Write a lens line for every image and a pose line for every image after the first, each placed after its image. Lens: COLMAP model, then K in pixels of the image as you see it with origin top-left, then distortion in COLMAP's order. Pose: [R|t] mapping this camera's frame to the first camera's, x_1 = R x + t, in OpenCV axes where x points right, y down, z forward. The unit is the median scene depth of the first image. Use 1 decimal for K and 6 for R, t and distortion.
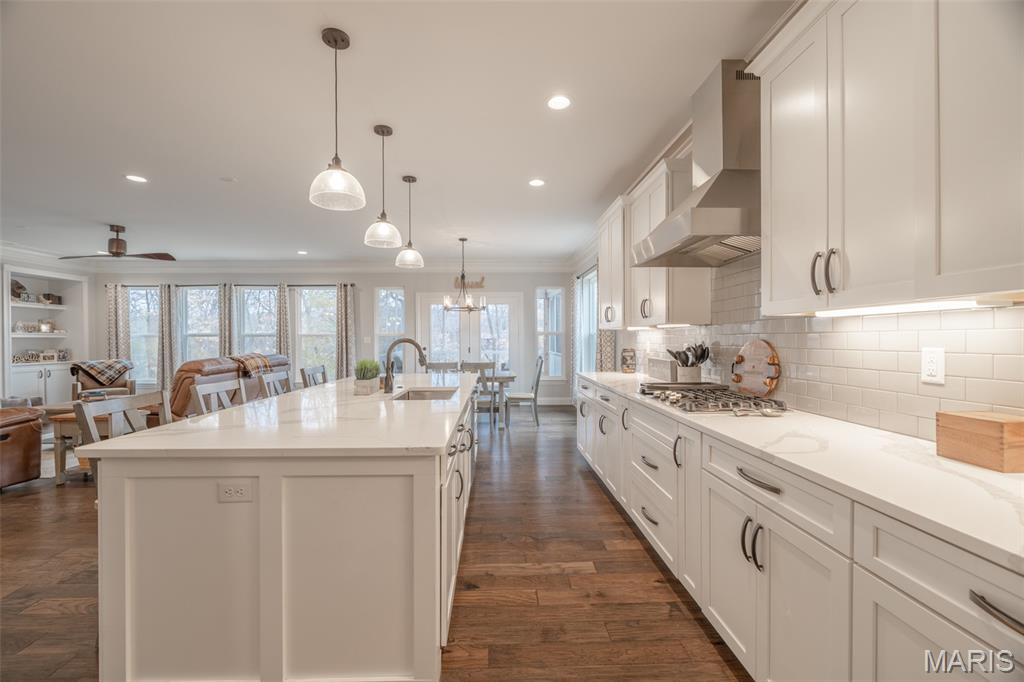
lens RADIAL K [[425.6, 0, 506.9], [0, 425.6, 341.8], [0, 0, 1]] dist [-0.000779, -0.000662]
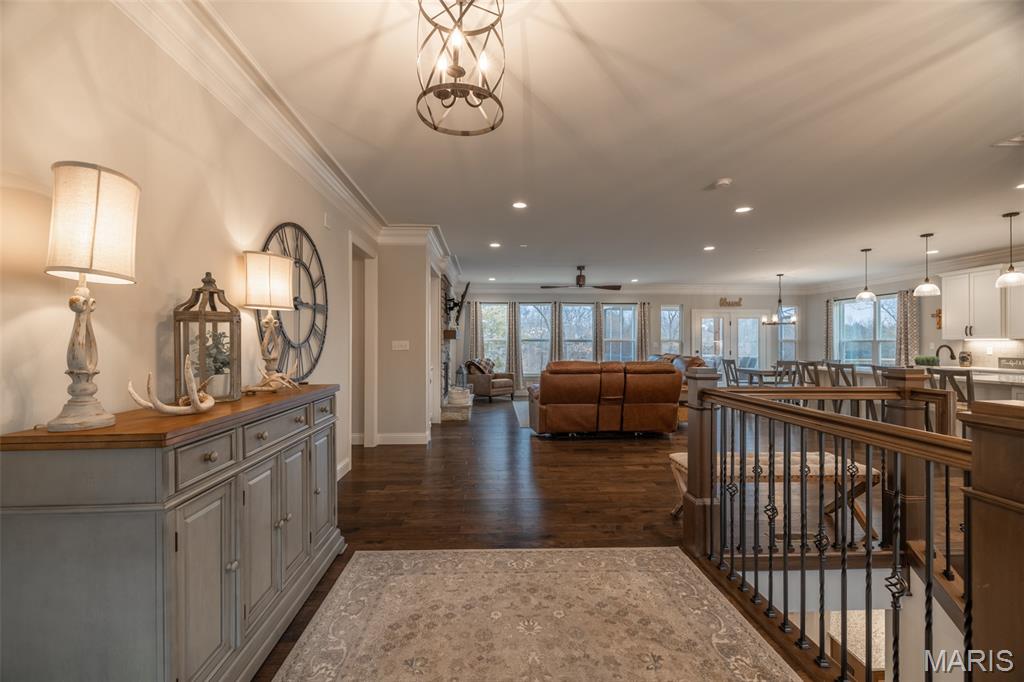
lens RADIAL K [[425.6, 0, 506.9], [0, 425.6, 341.8], [0, 0, 1]] dist [-0.000779, -0.000662]
pose [[0.999835, 0.008806, 0.015909, -0.904918], [-0.008610, 0.999886, -0.012367, 0.007785], [-0.016016, 0.012228, 0.999797, -0.352168]]
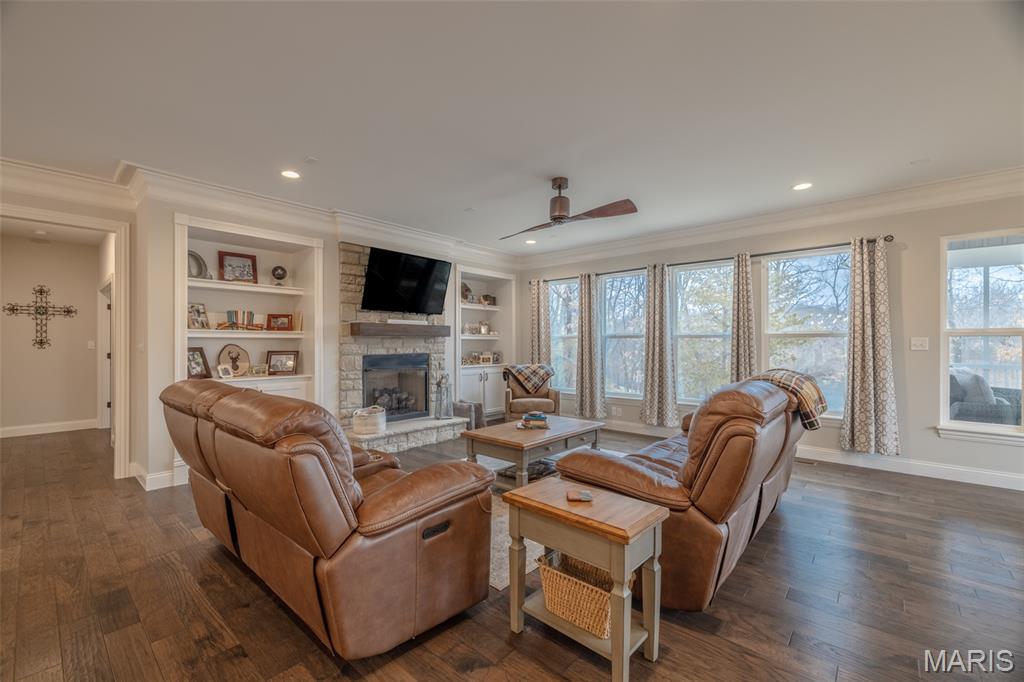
lens RADIAL K [[425.6, 0, 506.9], [0, 425.6, 341.8], [0, 0, 1]] dist [-0.000779, -0.000662]
pose [[0.724122, 0.002334, -0.689668, -0.374760], [-0.008007, 0.999955, -0.005023, 0.000228], [0.689626, 0.009160, 0.724108, 0.328256]]
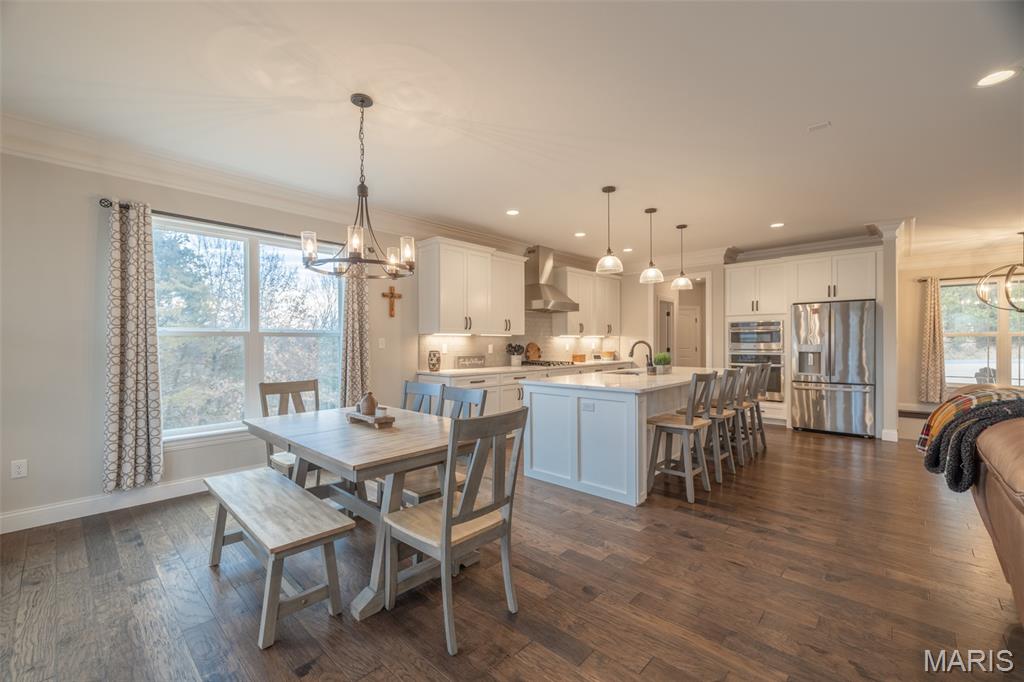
lens RADIAL K [[425.6, 0, 506.9], [0, 425.6, 341.8], [0, 0, 1]] dist [-0.000779, -0.000662]
pose [[-0.705468, 0.007951, 0.708697, -0.428566], [0.012964, 0.999915, 0.001686, -0.005136], [-0.708623, 0.010377, -0.705511, 1.039582]]
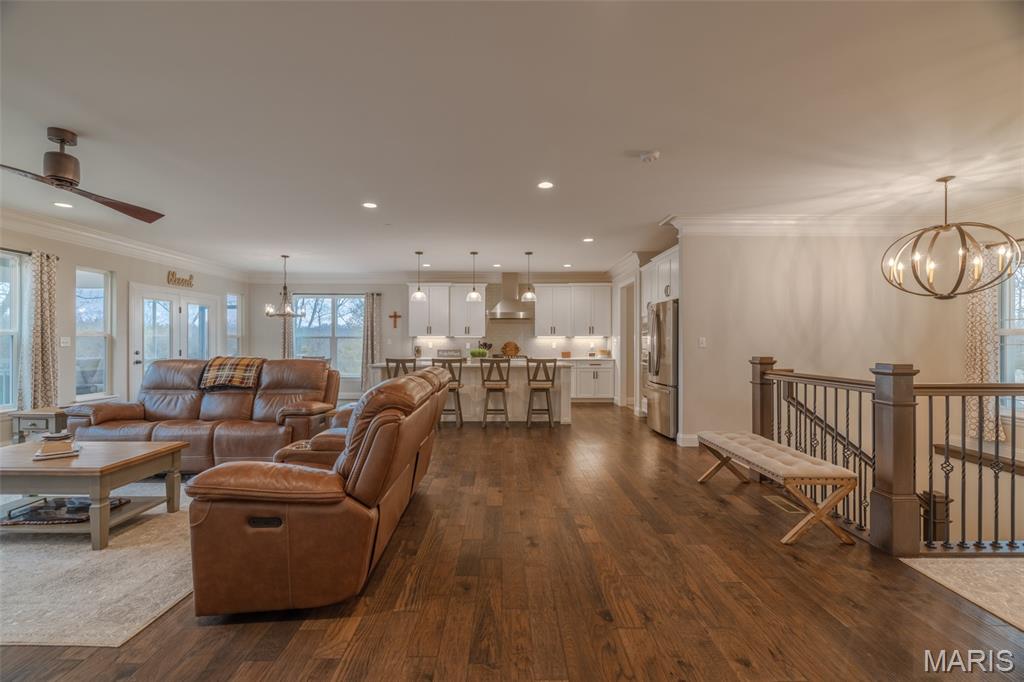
lens RADIAL K [[425.6, 0, 506.9], [0, 425.6, 341.8], [0, 0, 1]] dist [-0.000779, -0.000662]
pose [[0.026153, 0.004640, 0.999647, -1.097672], [0.007454, 0.999961, -0.004837, 0.005063], [-0.999630, 0.007578, 0.026118, 0.314798]]
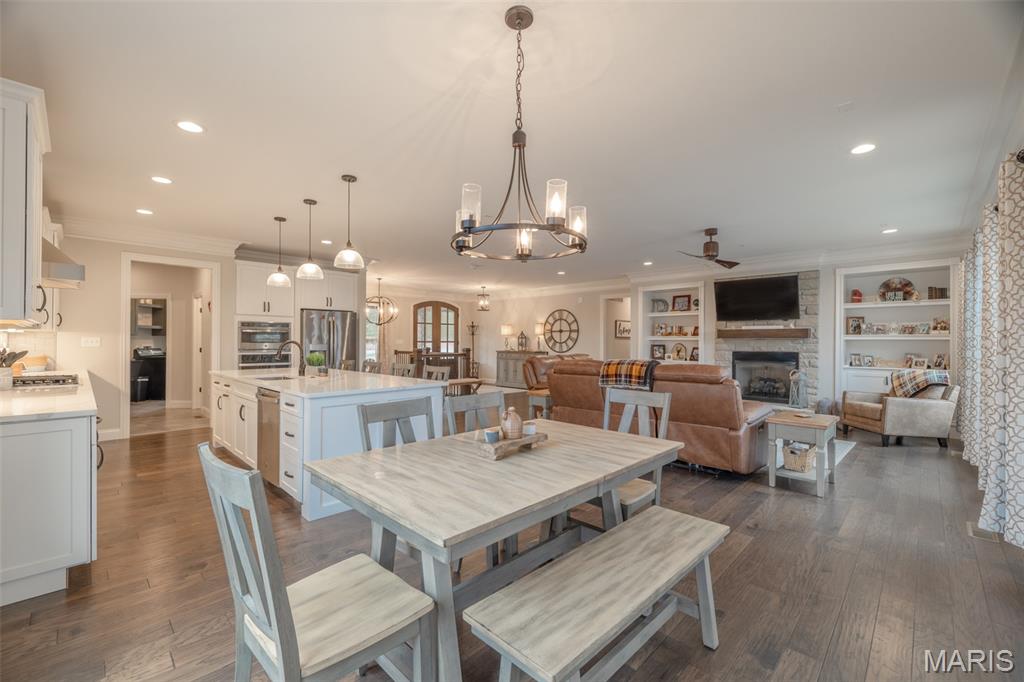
lens RADIAL K [[425.6, 0, 506.9], [0, 425.6, 341.8], [0, 0, 1]] dist [-0.000779, -0.000662]
pose [[-0.724038, 0.001693, -0.689758, 0.099935], [-0.006341, 0.999938, 0.009110, -0.008467], [0.689731, 0.010970, -0.723983, 1.061783]]
